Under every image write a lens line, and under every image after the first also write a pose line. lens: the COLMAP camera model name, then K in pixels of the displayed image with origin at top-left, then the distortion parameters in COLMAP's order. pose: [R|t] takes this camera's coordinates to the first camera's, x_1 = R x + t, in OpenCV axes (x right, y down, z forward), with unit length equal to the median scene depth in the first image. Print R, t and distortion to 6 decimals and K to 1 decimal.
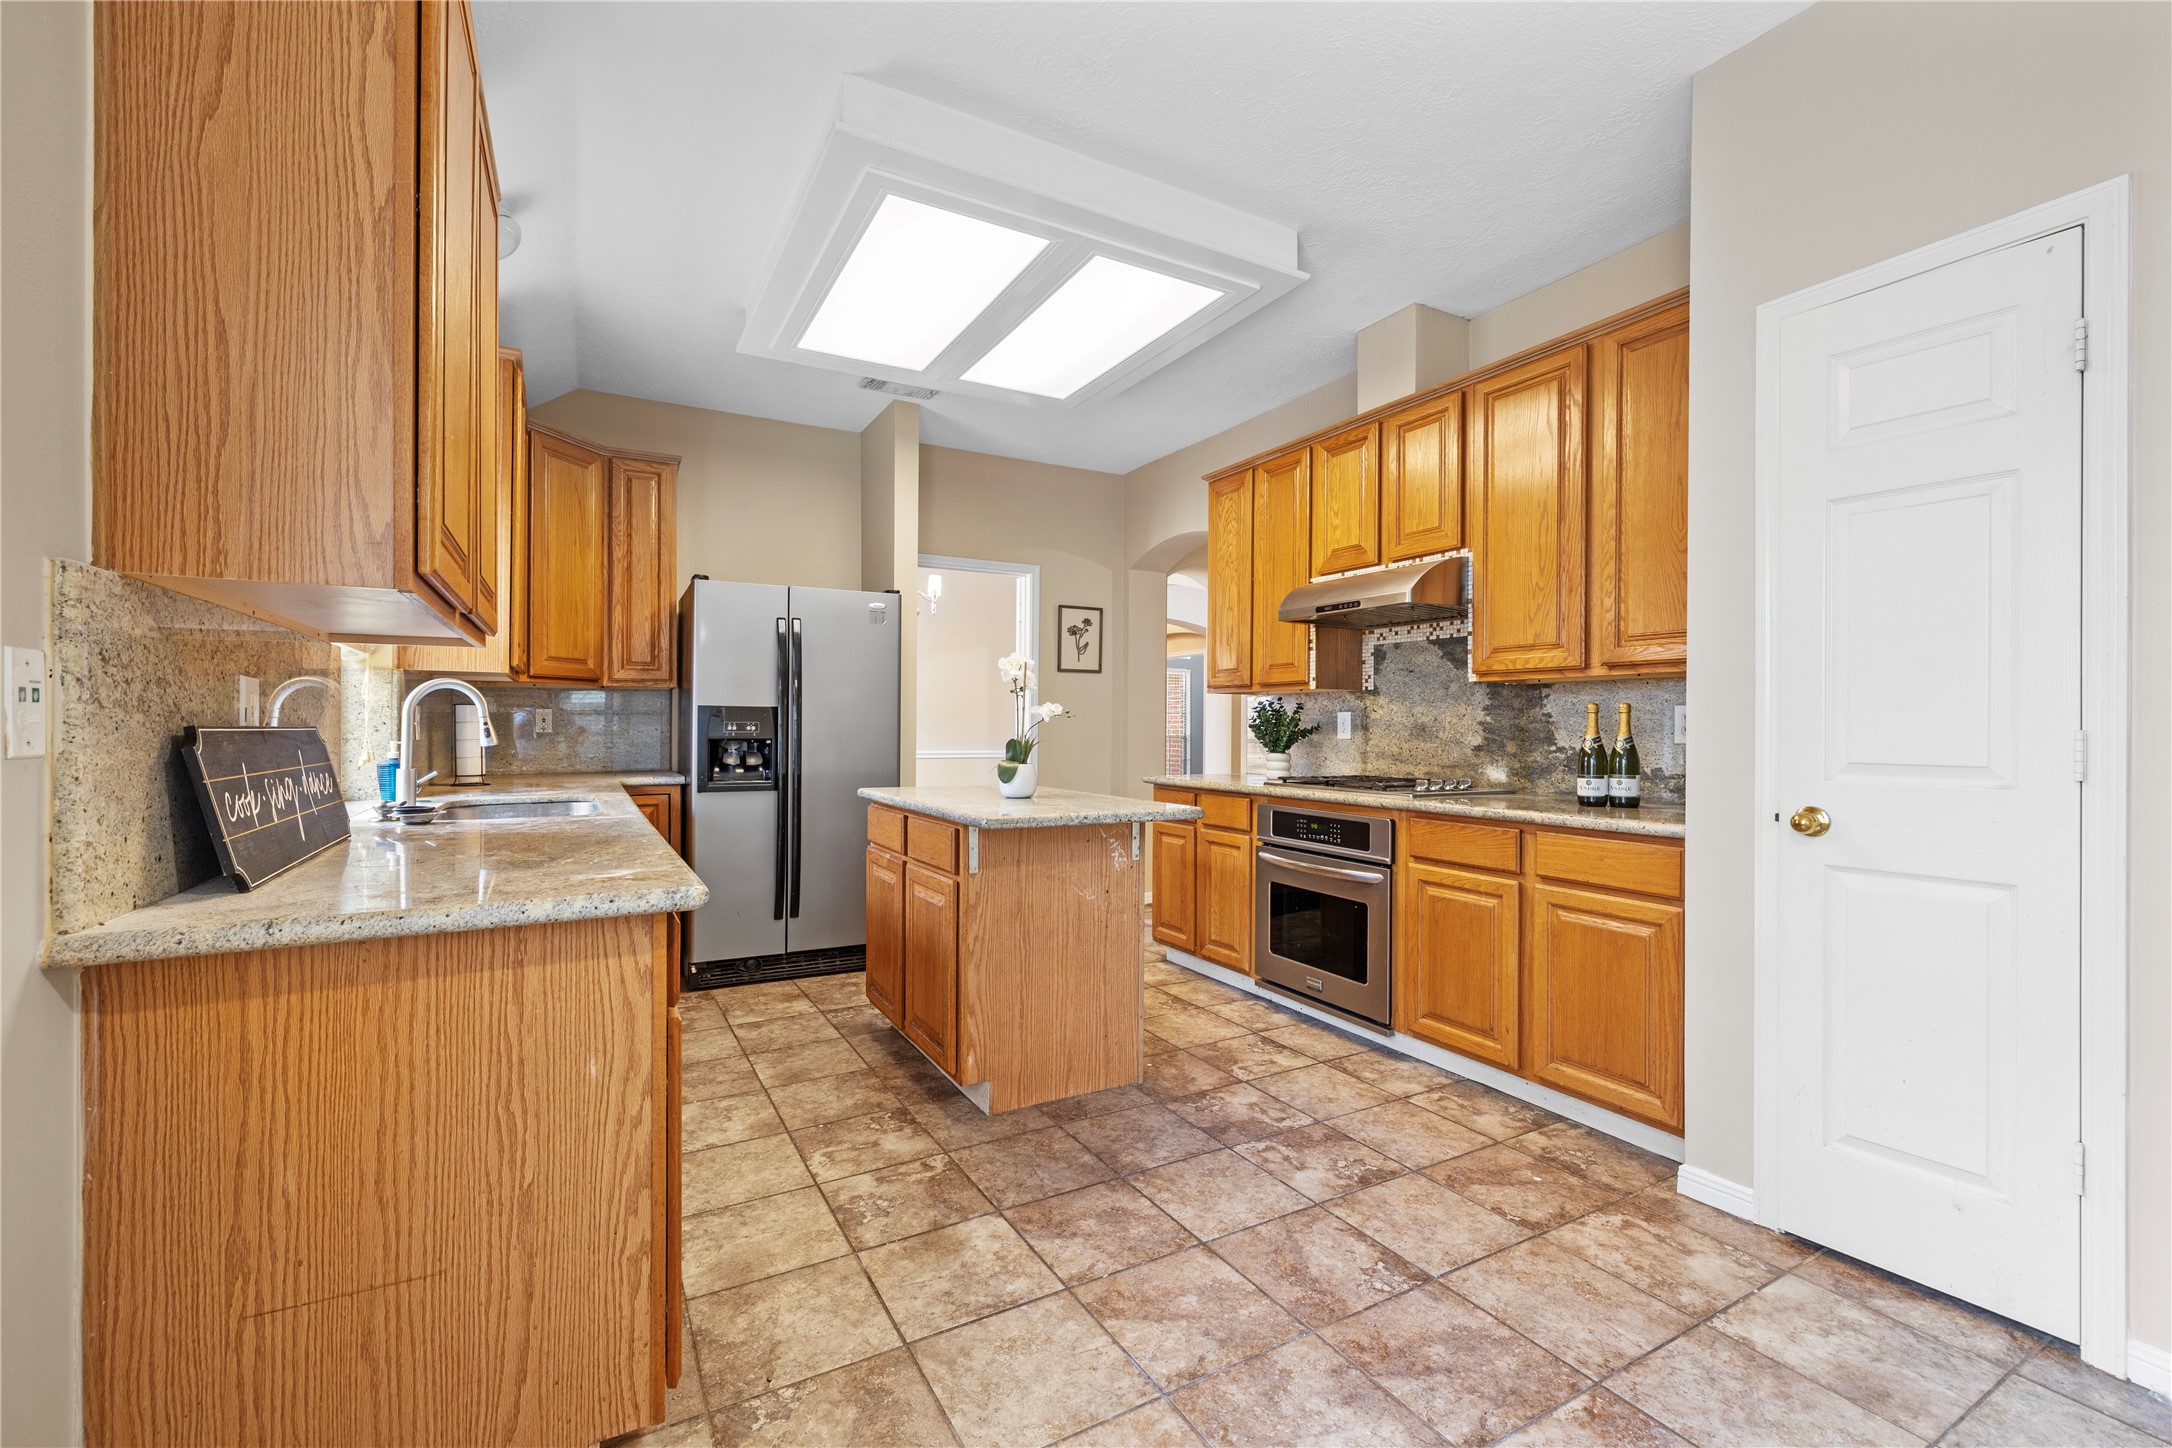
lens RADIAL K [[916.5, 0, 1075.4], [0, 916.5, 725.9], [0, 0, 1]] dist [0.000093, 0.001348]
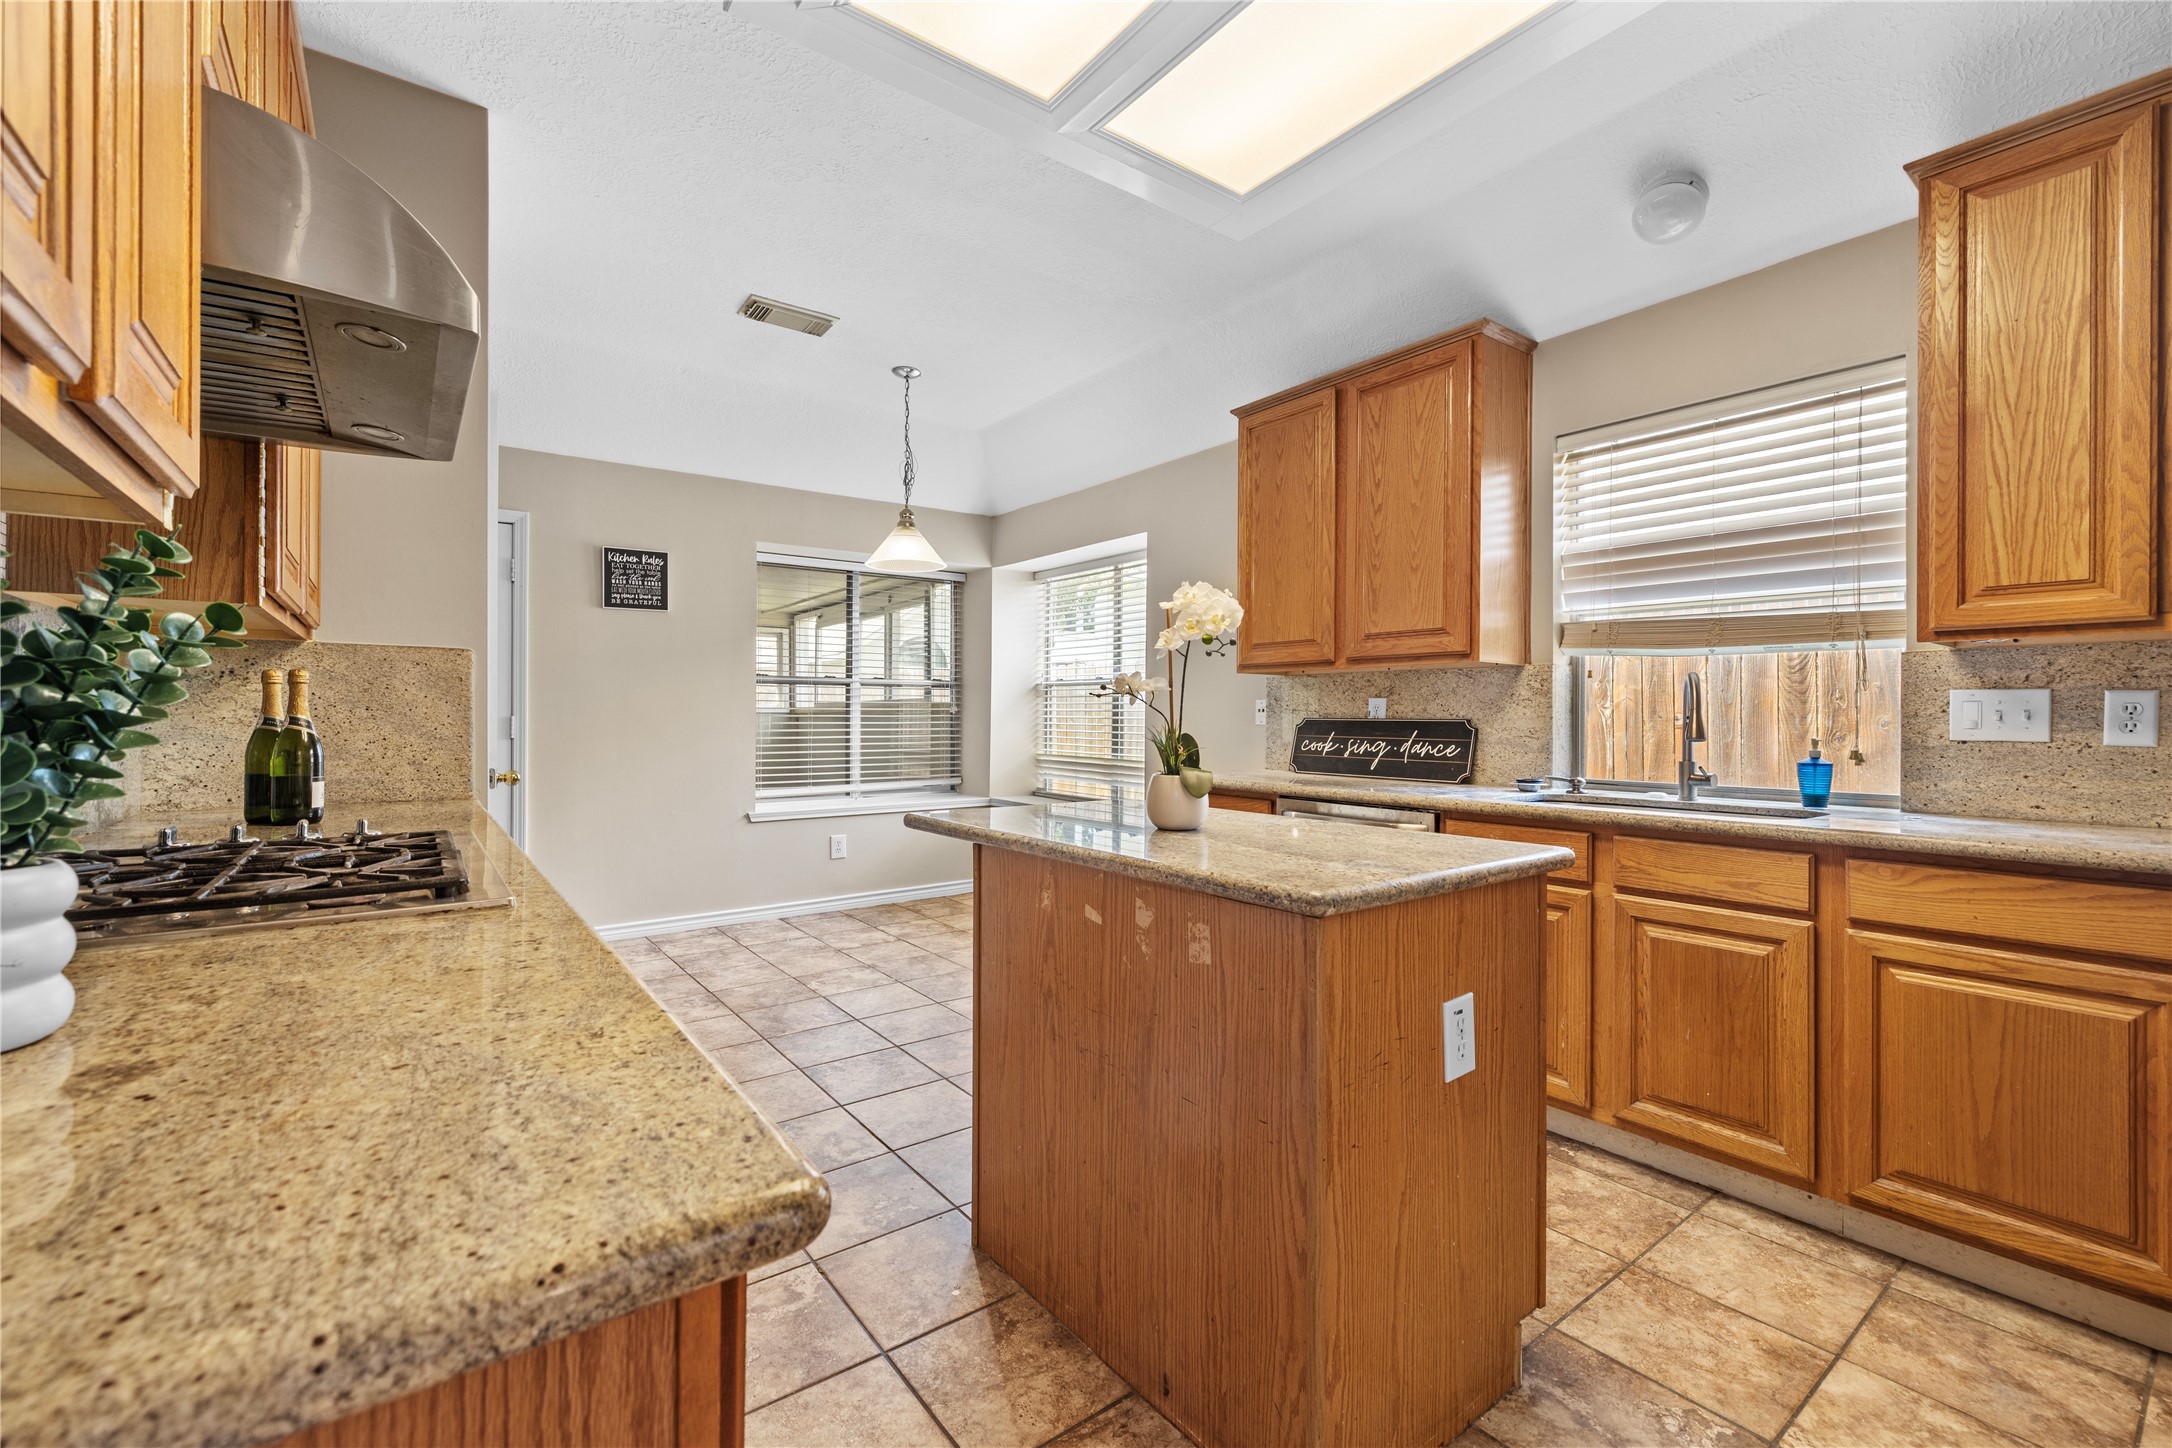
lens RADIAL K [[916.5, 0, 1083.1], [0, 916.5, 717.1], [0, 0, 1]] dist [0.000093, 0.001348]
pose [[-0.990218, -0.011665, -0.139038, 0.072830], [-0.011548, 0.999932, -0.001646, 0.004229], [0.139048, -0.000024, -0.990286, 1.341277]]
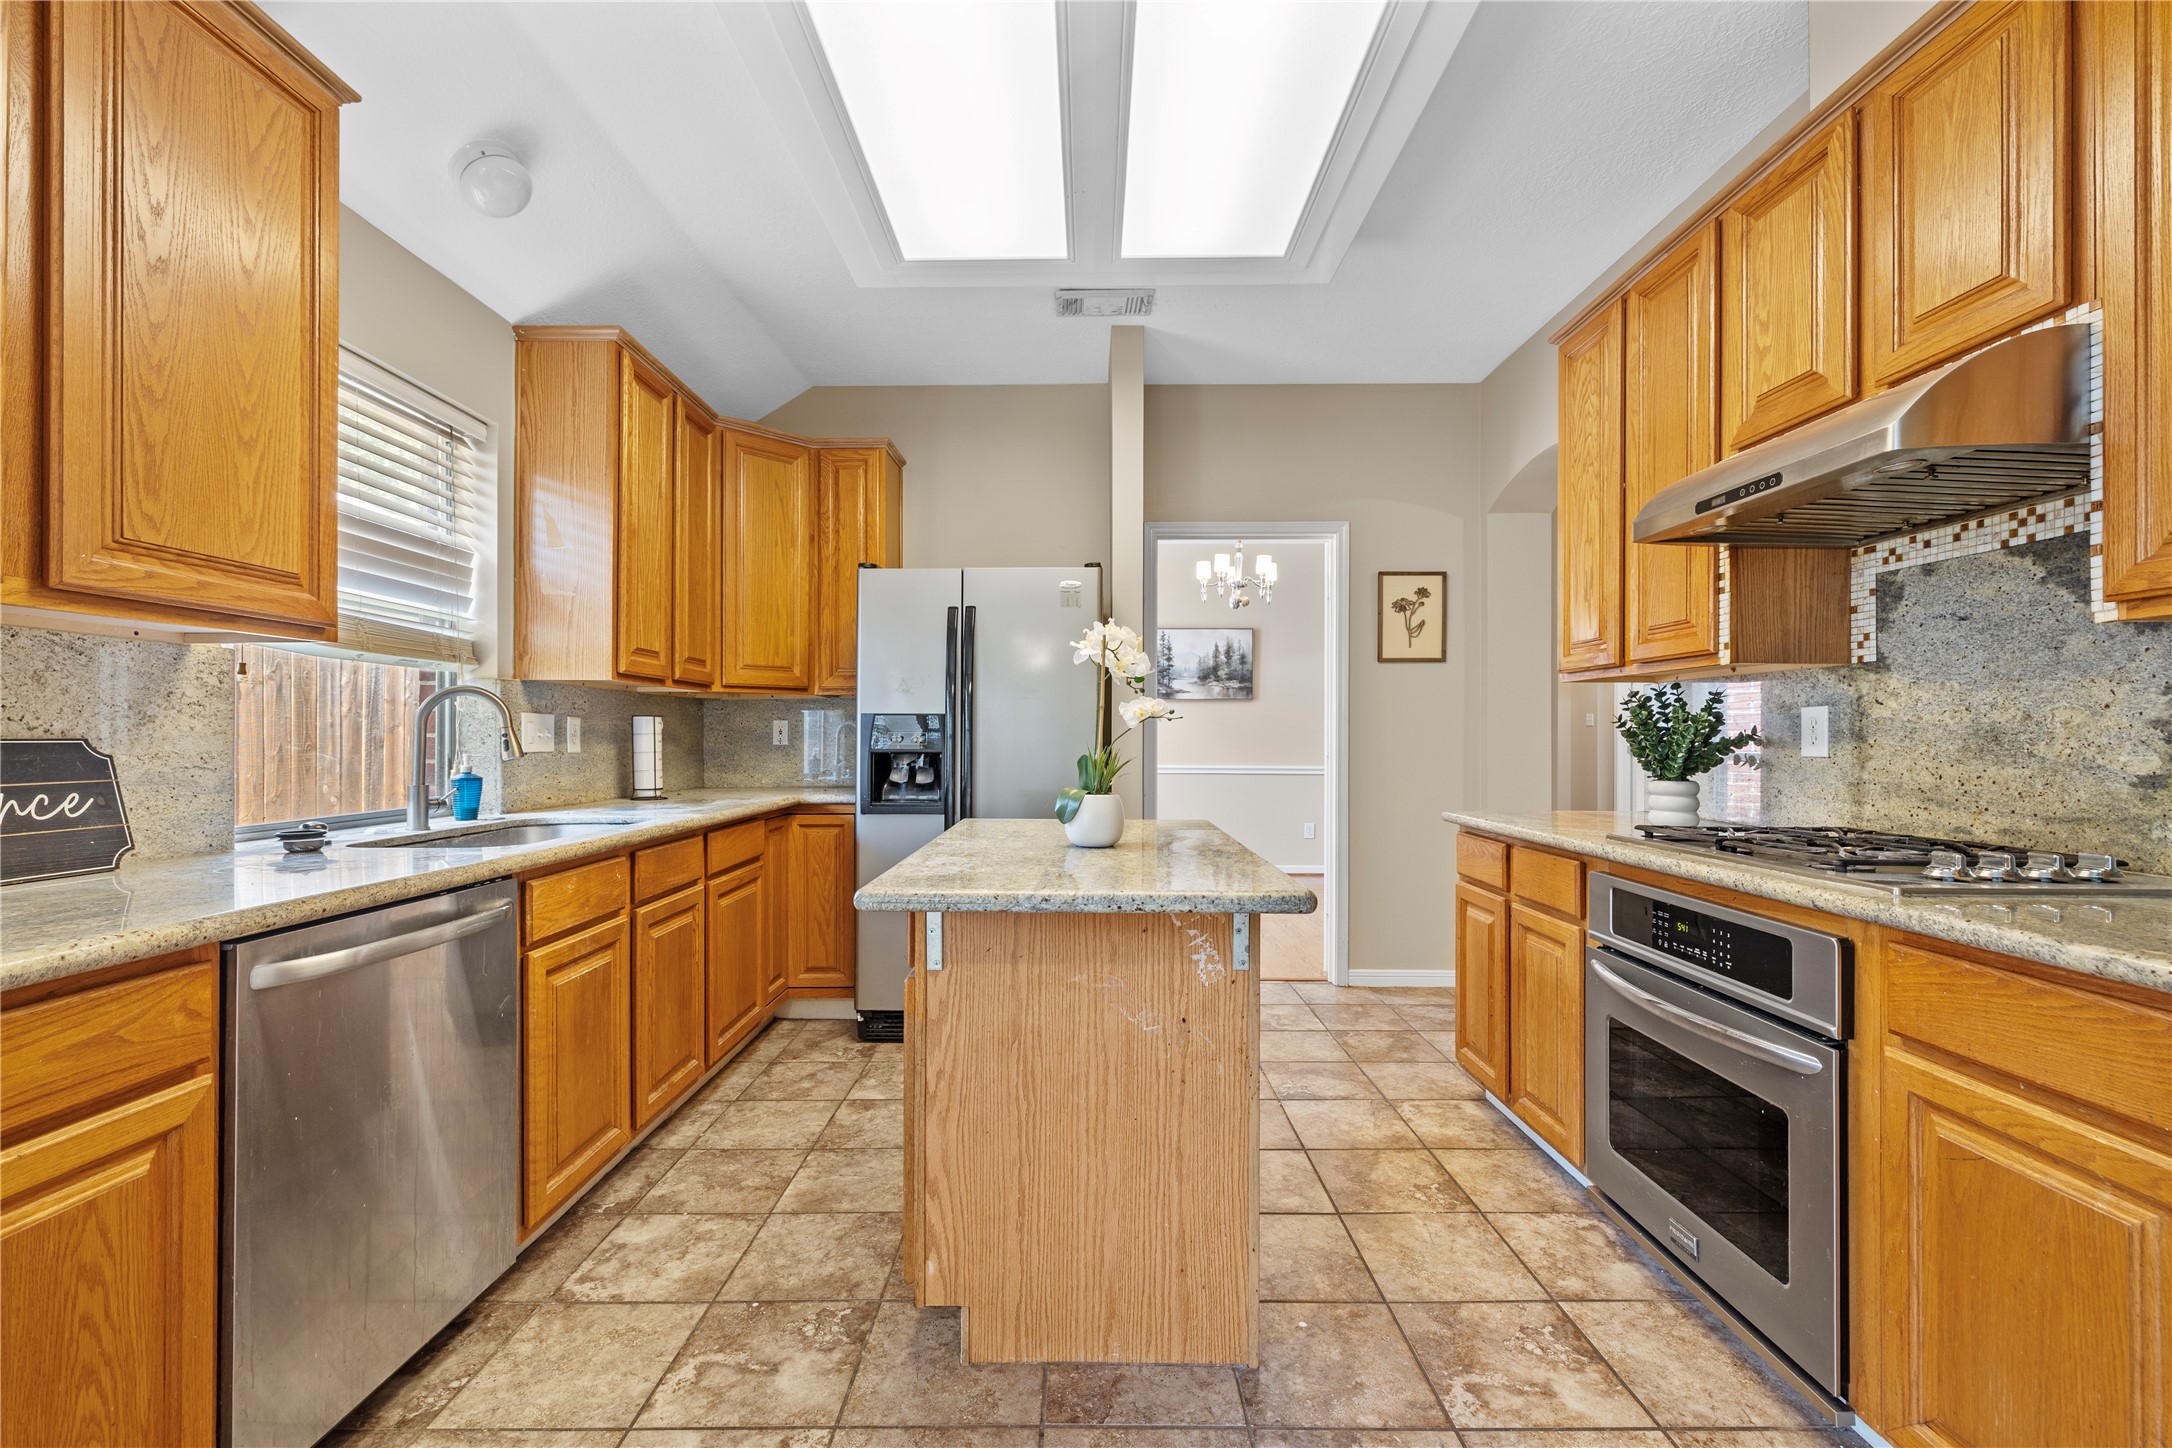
lens RADIAL K [[916.5, 0, 1081.6], [0, 916.5, 733.1], [0, 0, 1]] dist [0.000093, 0.001348]
pose [[0.871240, -0.006263, -0.490817, 0.206599], [0.003677, 0.999974, -0.006232, 0.002539], [0.490844, 0.003625, 0.871240, 0.364839]]
